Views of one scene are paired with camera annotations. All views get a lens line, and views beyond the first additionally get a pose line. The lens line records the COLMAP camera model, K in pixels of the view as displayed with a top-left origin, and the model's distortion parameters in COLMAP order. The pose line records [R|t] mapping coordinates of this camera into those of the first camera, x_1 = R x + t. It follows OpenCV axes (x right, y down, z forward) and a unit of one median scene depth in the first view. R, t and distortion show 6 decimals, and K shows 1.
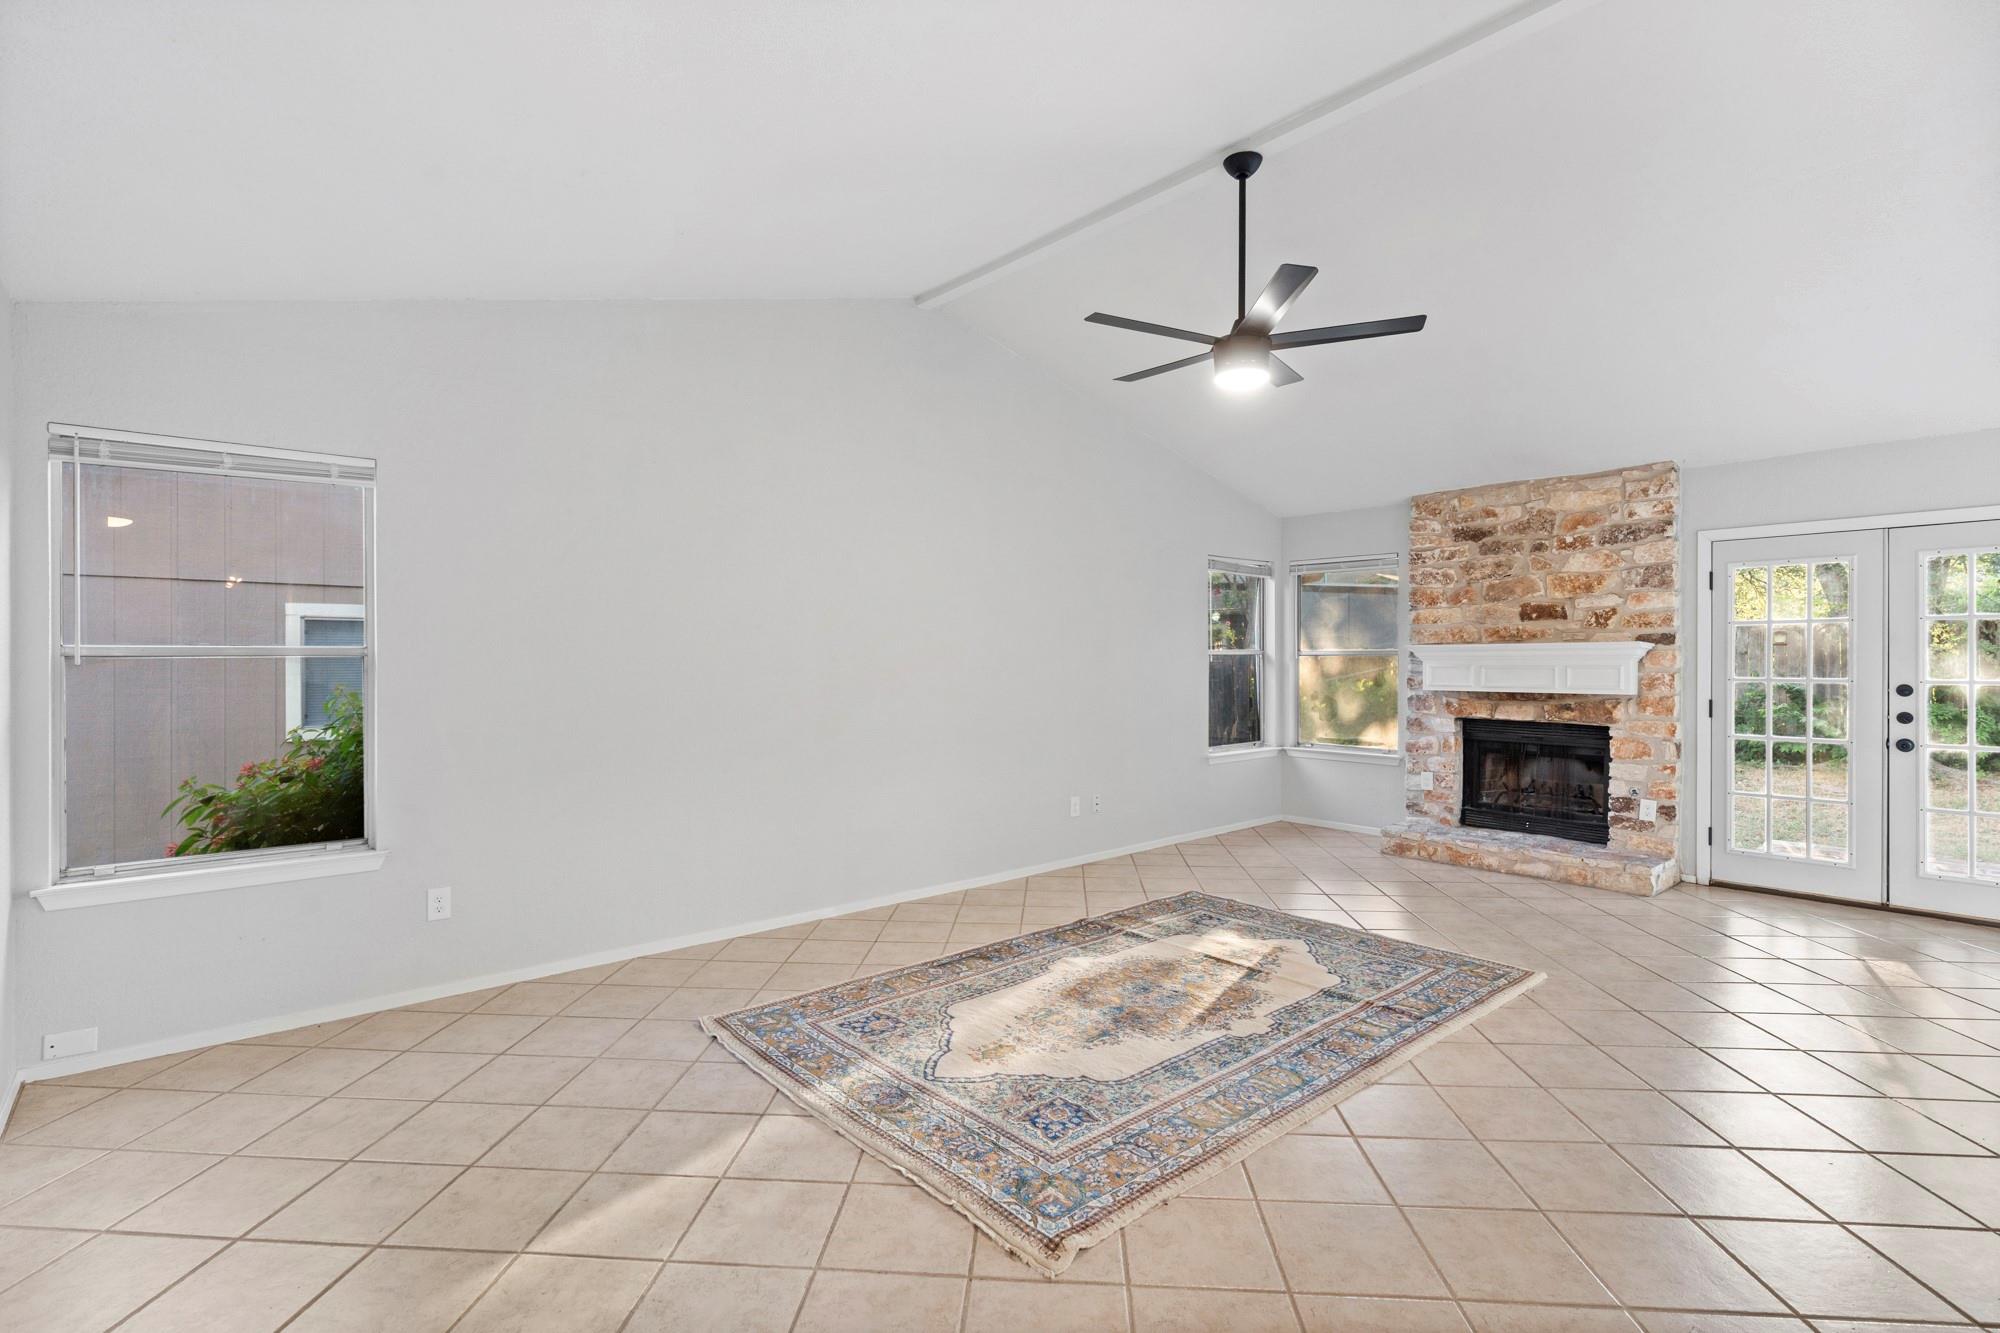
lens RADIAL K [[939.5, 0, 990.7], [0, 939.5, 662.3], [0, 0, 1]] dist [-0.004497, -0.000886]
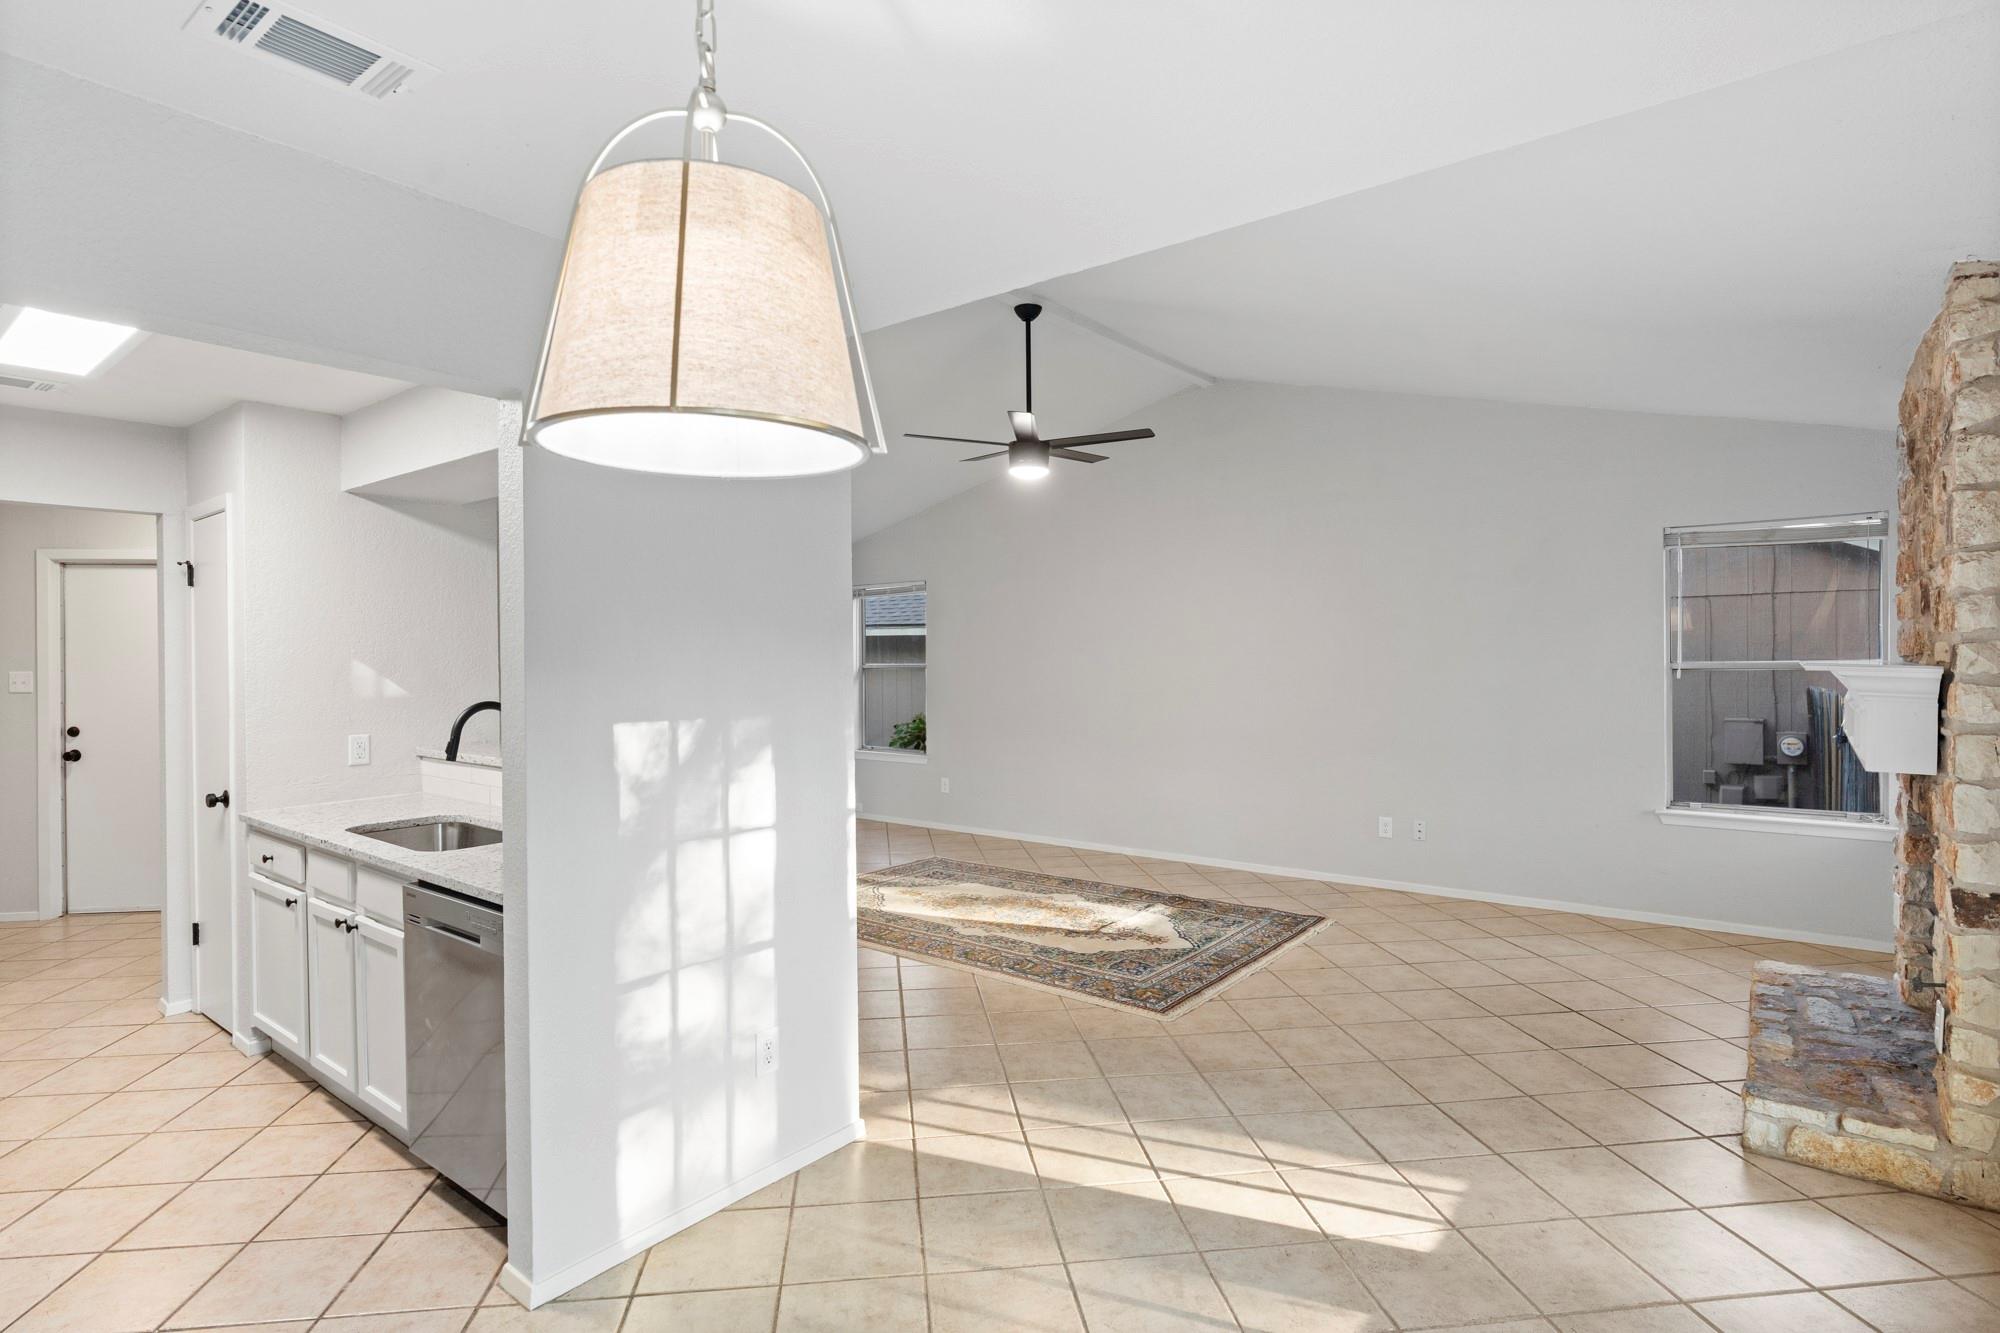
lens RADIAL K [[1011.9, 0, 988.9], [0, 1011.9, 654.3], [0, 0, 1]] dist [-0.012697, 0.006433]
pose [[0.188407, 0.002757, -0.982087, 1.052583], [0.004564, 0.999983, 0.003683, -0.029097], [0.982080, -0.005176, 0.188392, 0.422309]]
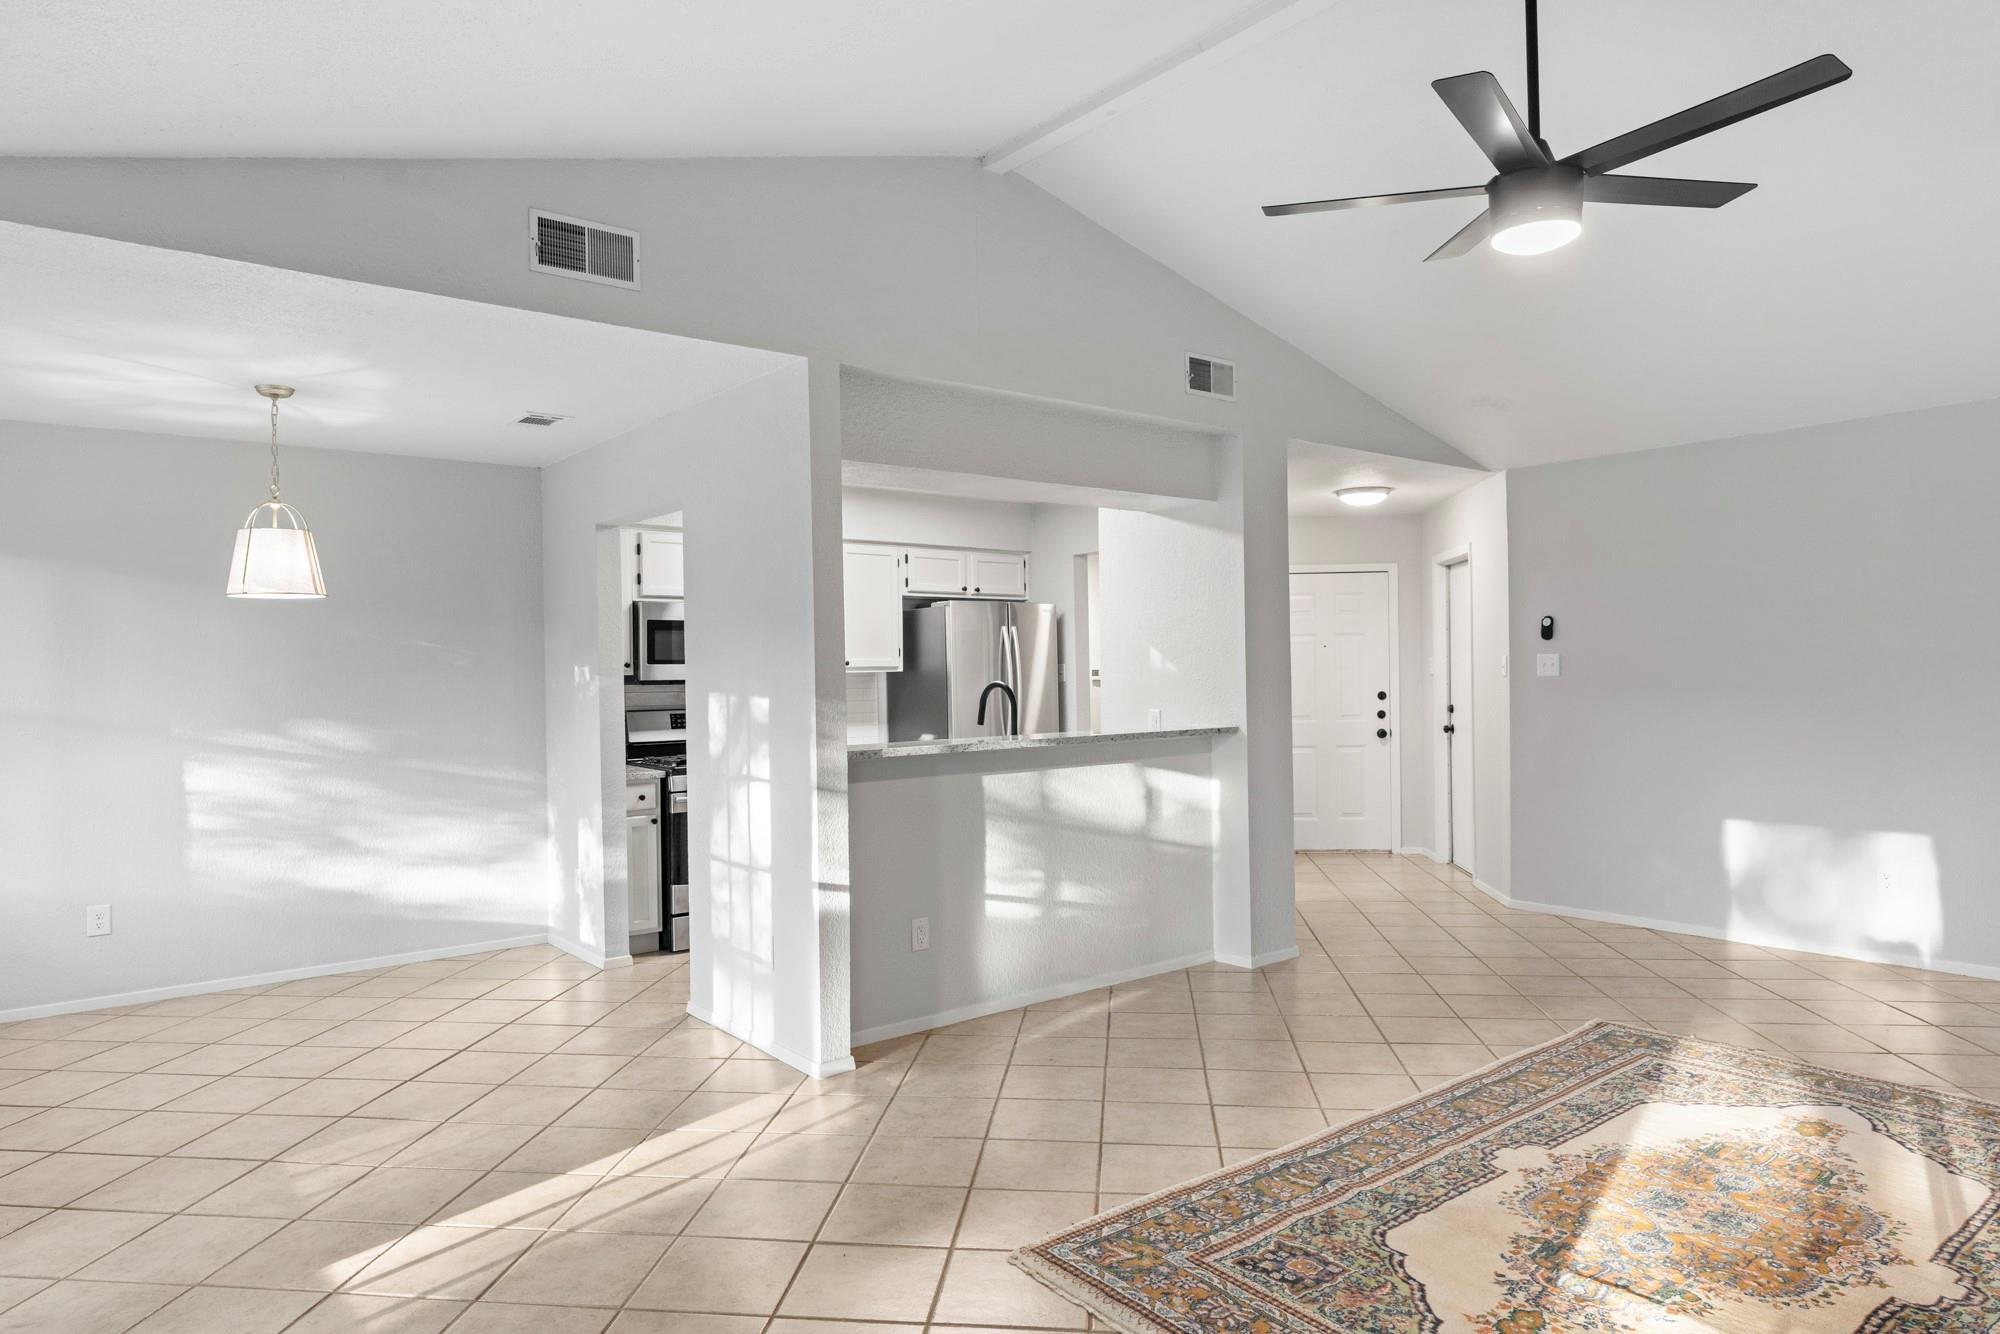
lens RADIAL K [[1191.1, 0, 999.1], [0, 1191.1, 674.7], [0, 0, 1]] dist [-0.002083, 0.000799]
pose [[-0.998819, 0.017090, 0.045483, 0.376398], [0.017390, 0.999829, 0.006211, -0.011620], [-0.045369, 0.006995, -0.998946, 1.146818]]
